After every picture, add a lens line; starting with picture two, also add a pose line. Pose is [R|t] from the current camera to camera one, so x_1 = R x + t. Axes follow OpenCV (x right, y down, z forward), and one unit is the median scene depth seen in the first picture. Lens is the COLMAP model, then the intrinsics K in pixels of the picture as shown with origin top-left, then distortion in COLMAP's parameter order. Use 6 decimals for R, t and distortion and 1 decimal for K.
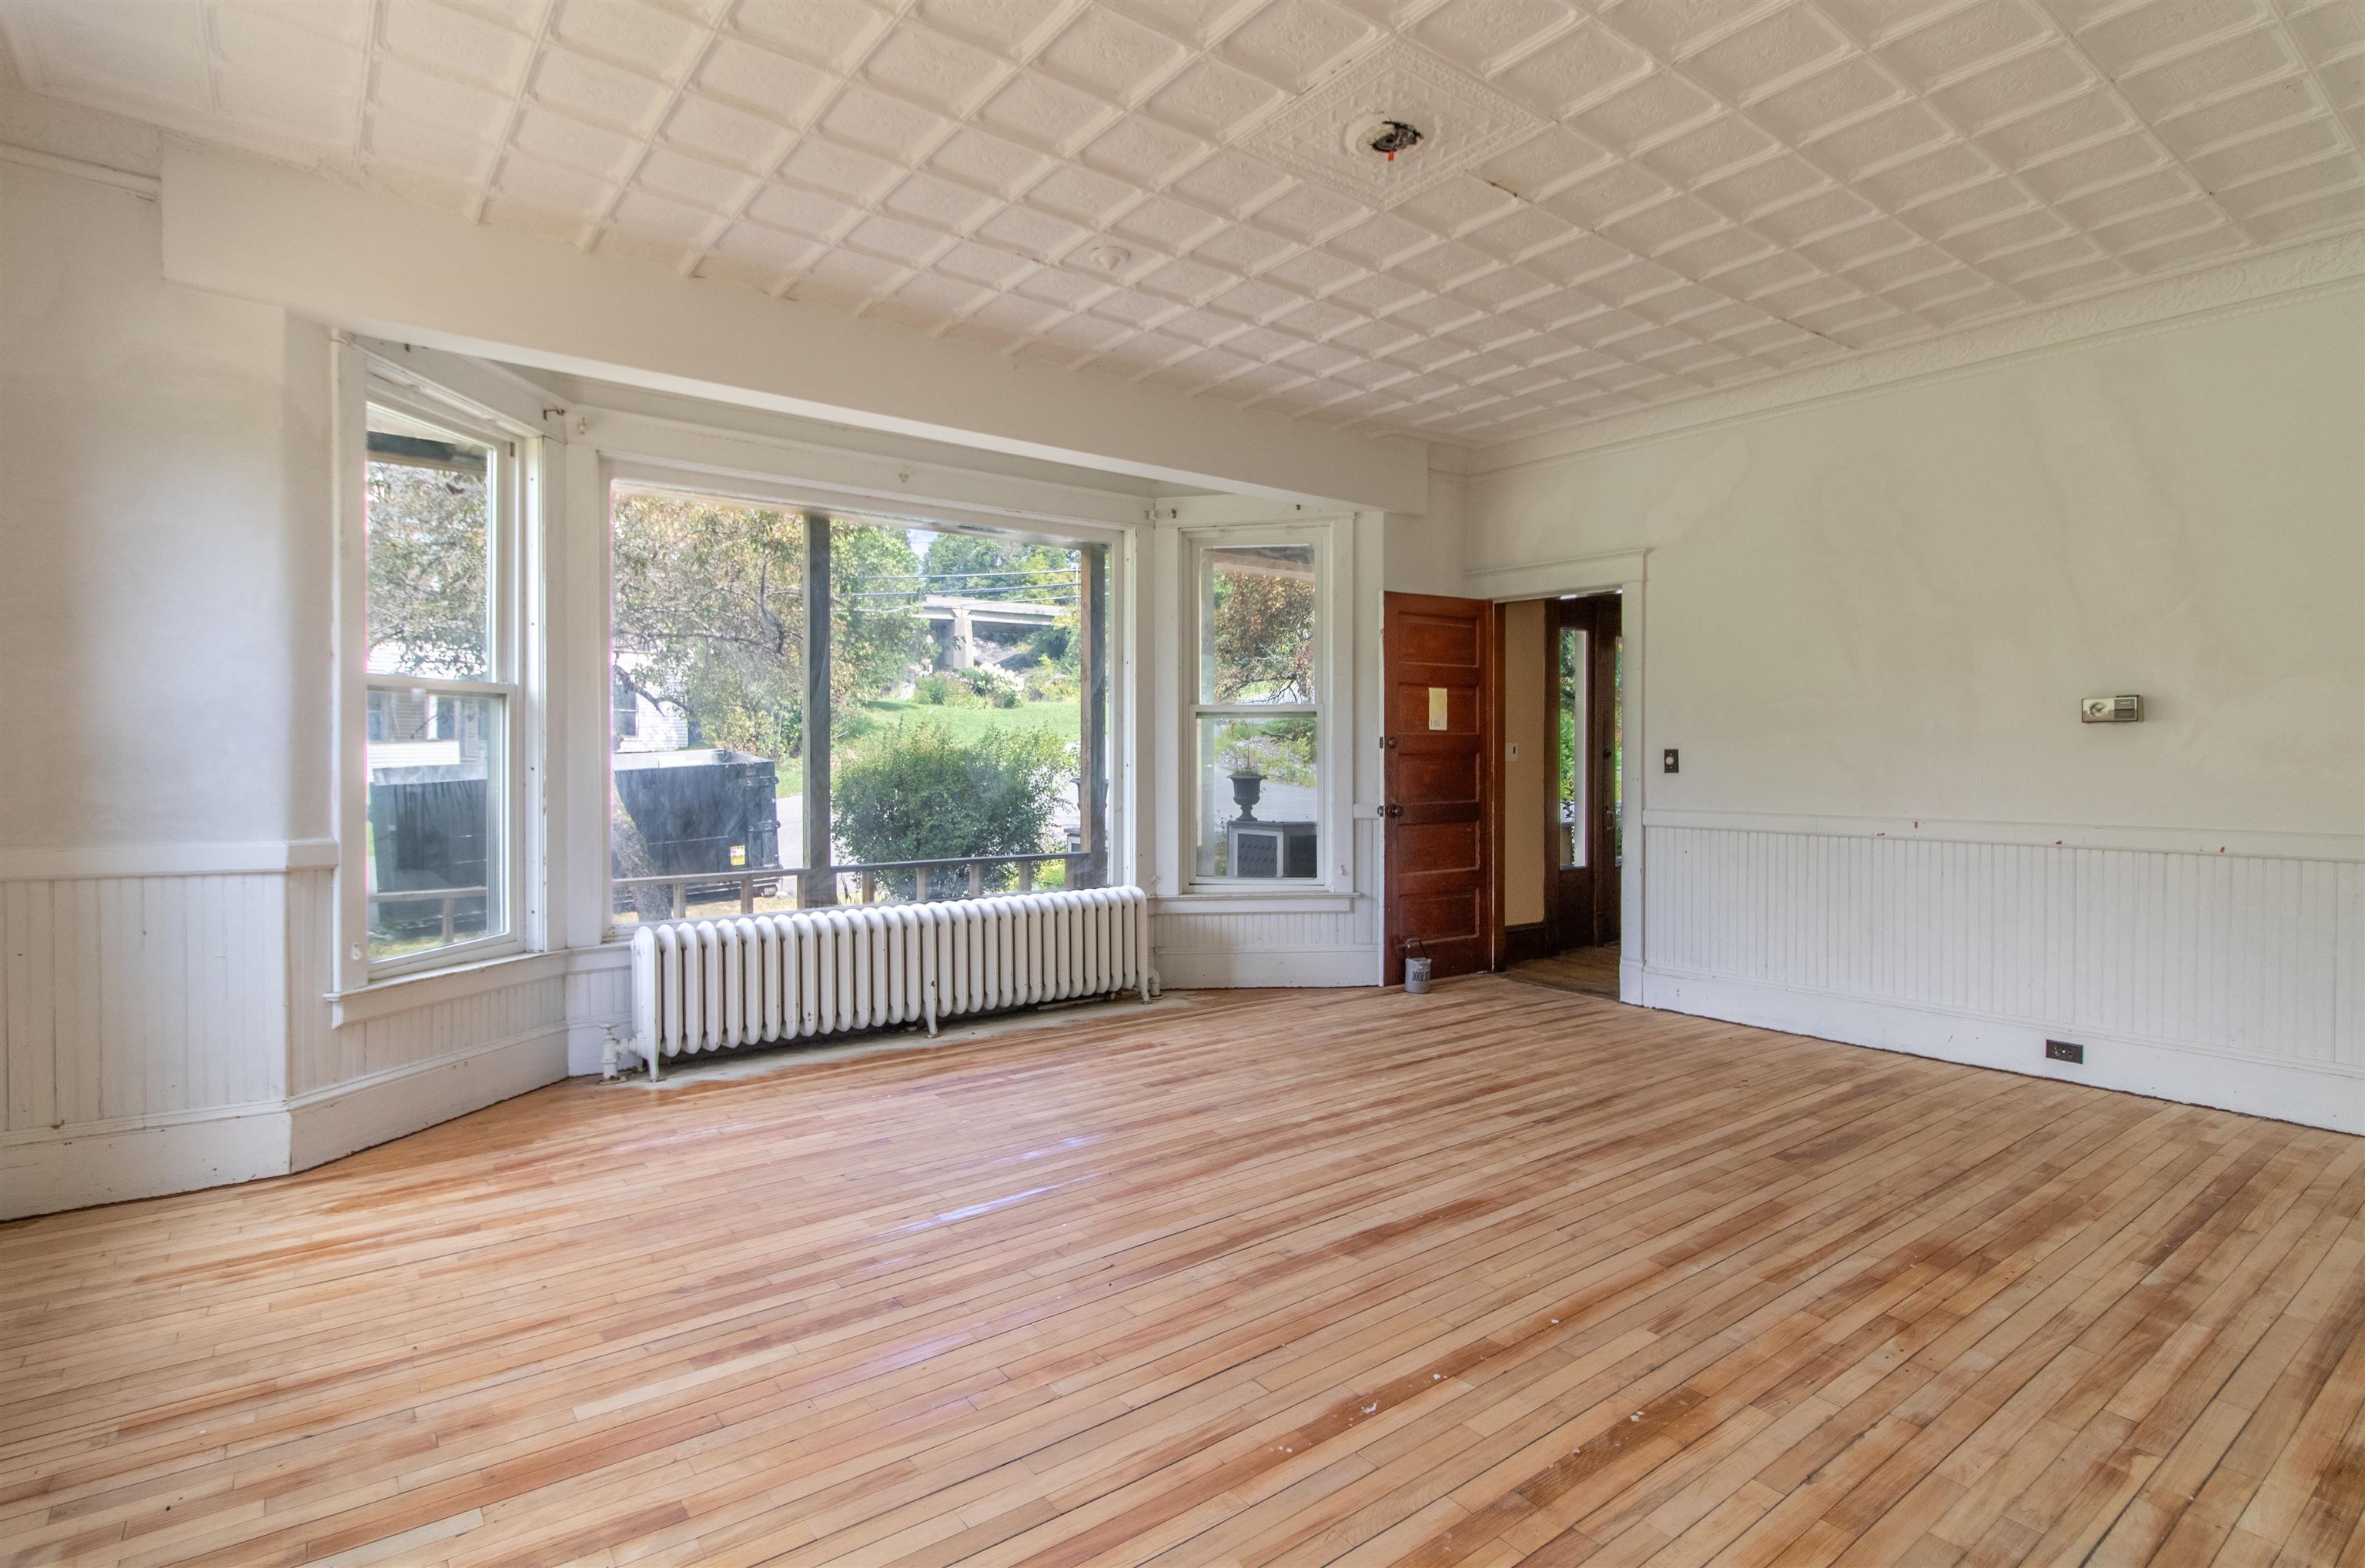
lens RADIAL K [[1179.5, 0, 1189.9], [0, 1179.5, 784.6], [0, 0, 1]] dist [0.001774, -0.000463]
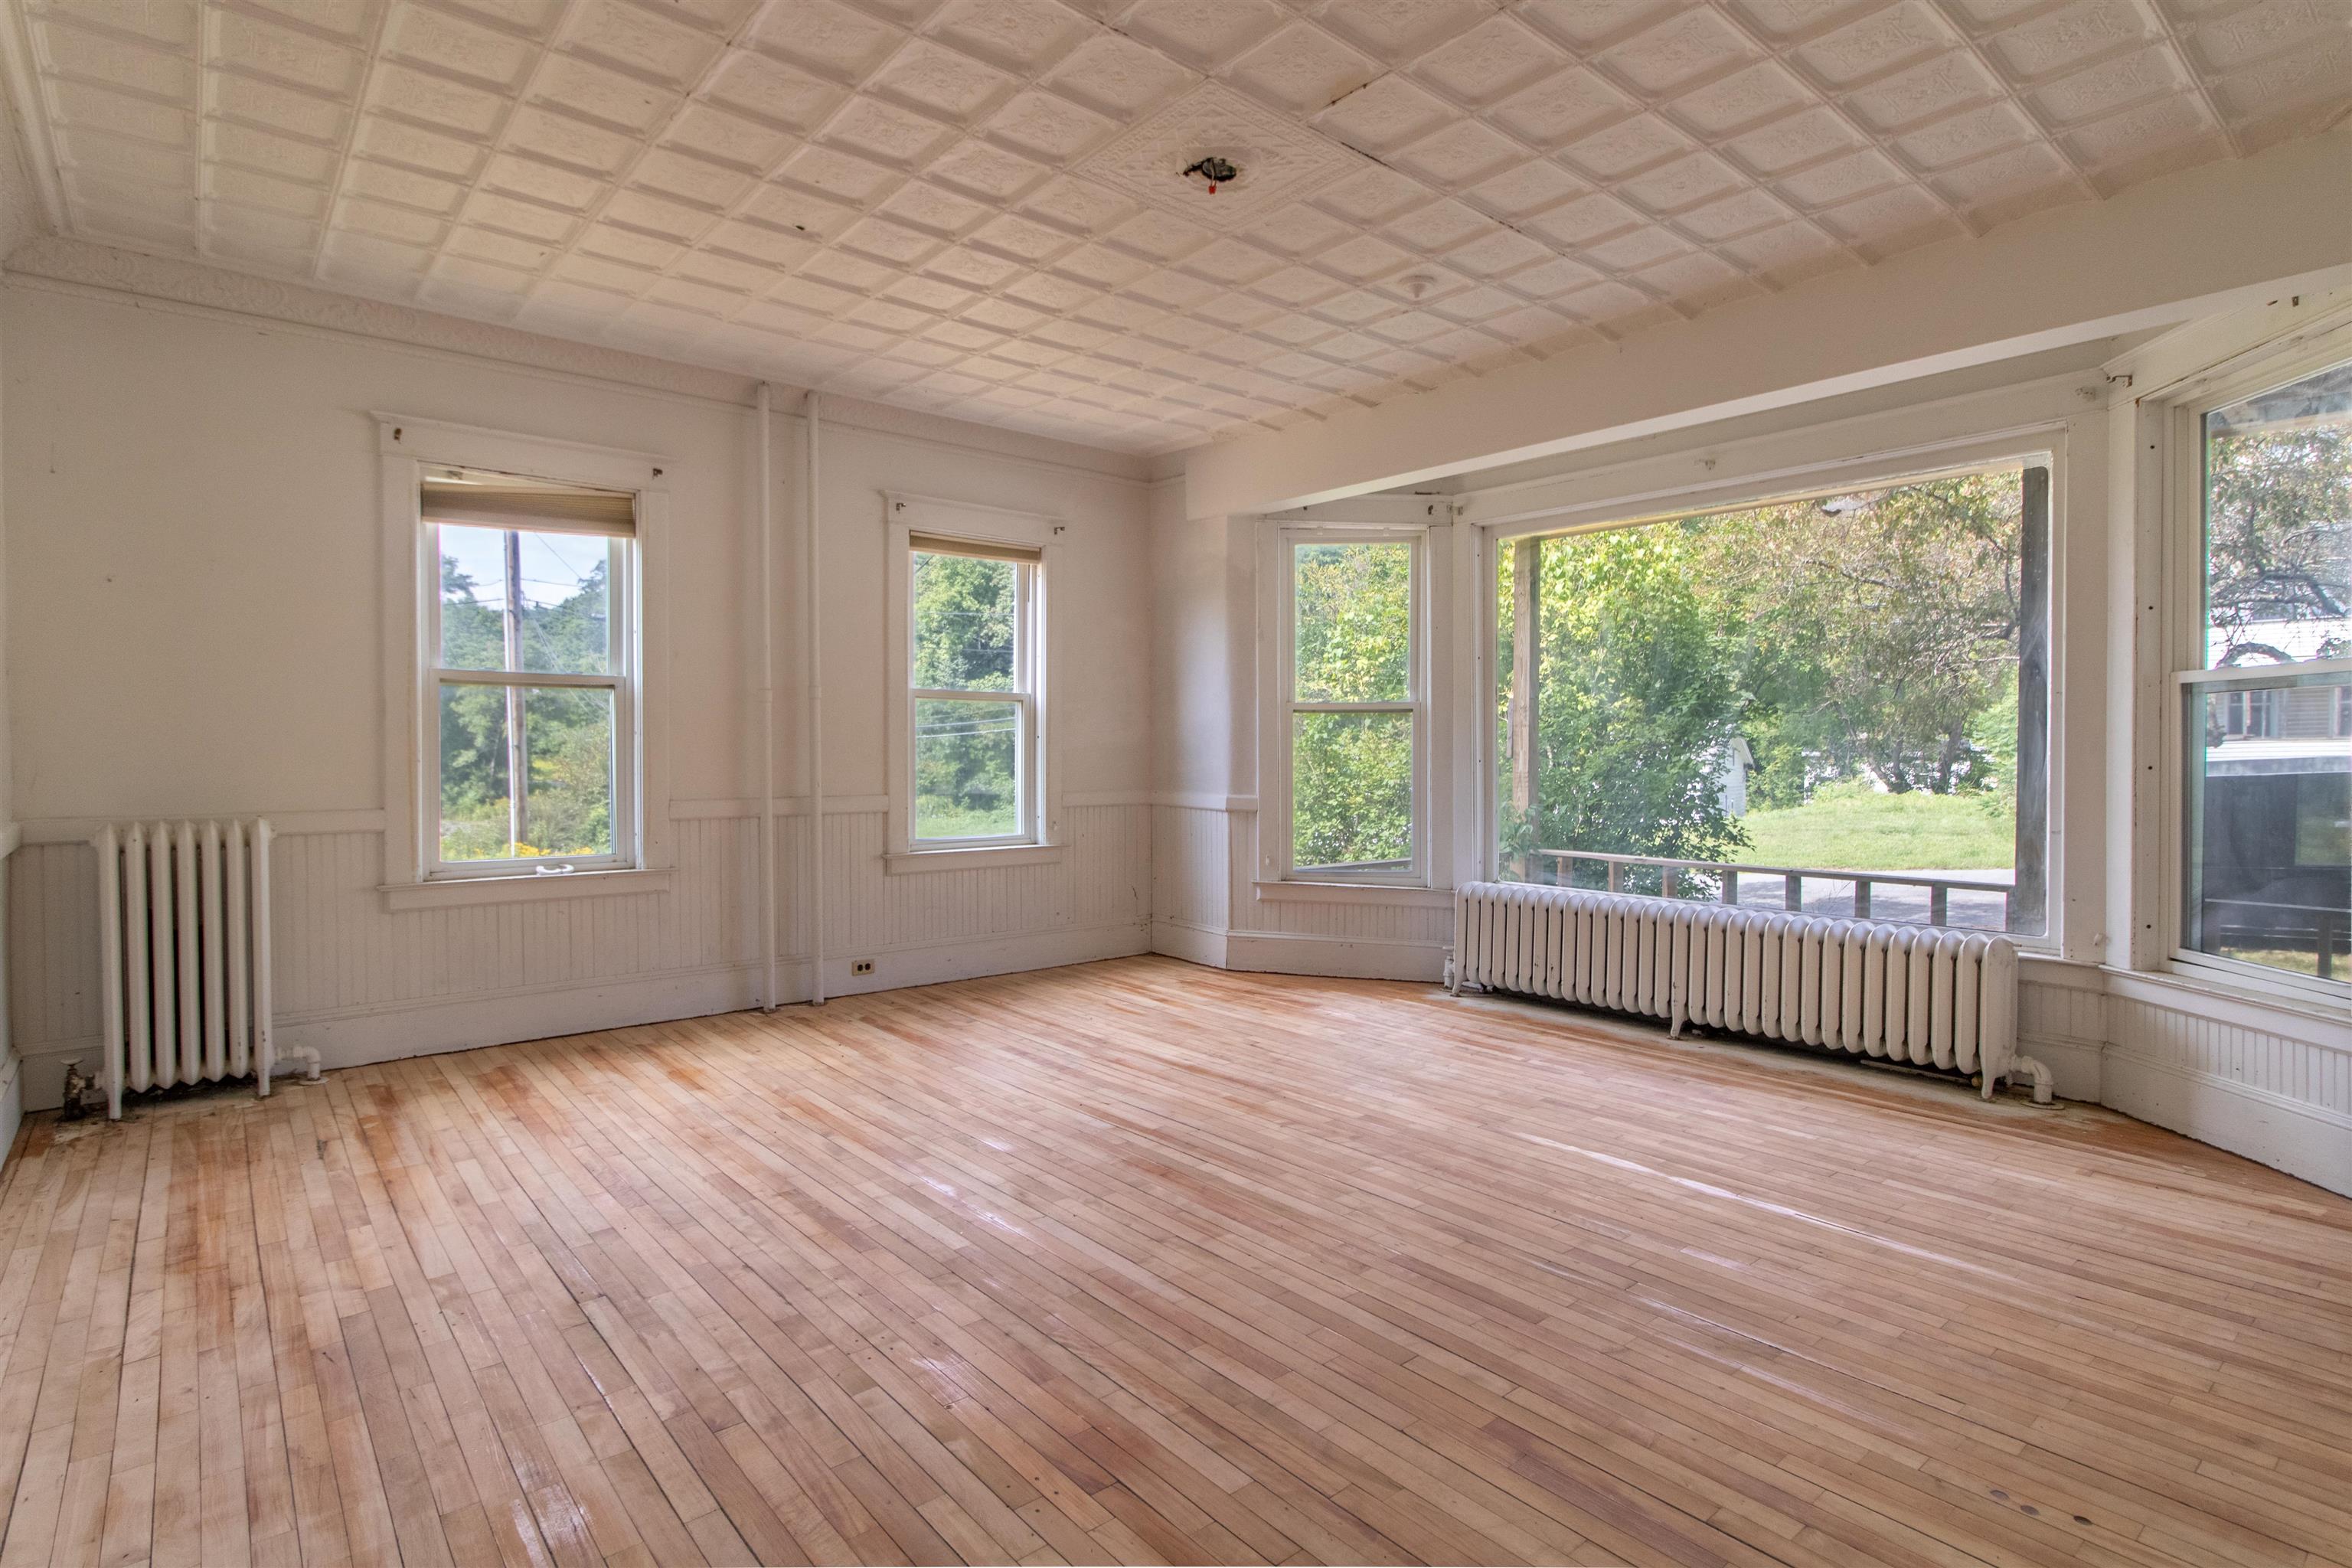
lens RADIAL K [[1173.1, 0, 1183.4], [0, 1173.1, 784.6], [0, 0, 1]] dist [0.001774, -0.000463]
pose [[0.045731, 0.029781, -0.998510, 1.039803], [-0.026696, 0.999235, 0.028580, -0.019259], [0.998597, 0.025349, 0.046491, 0.777834]]
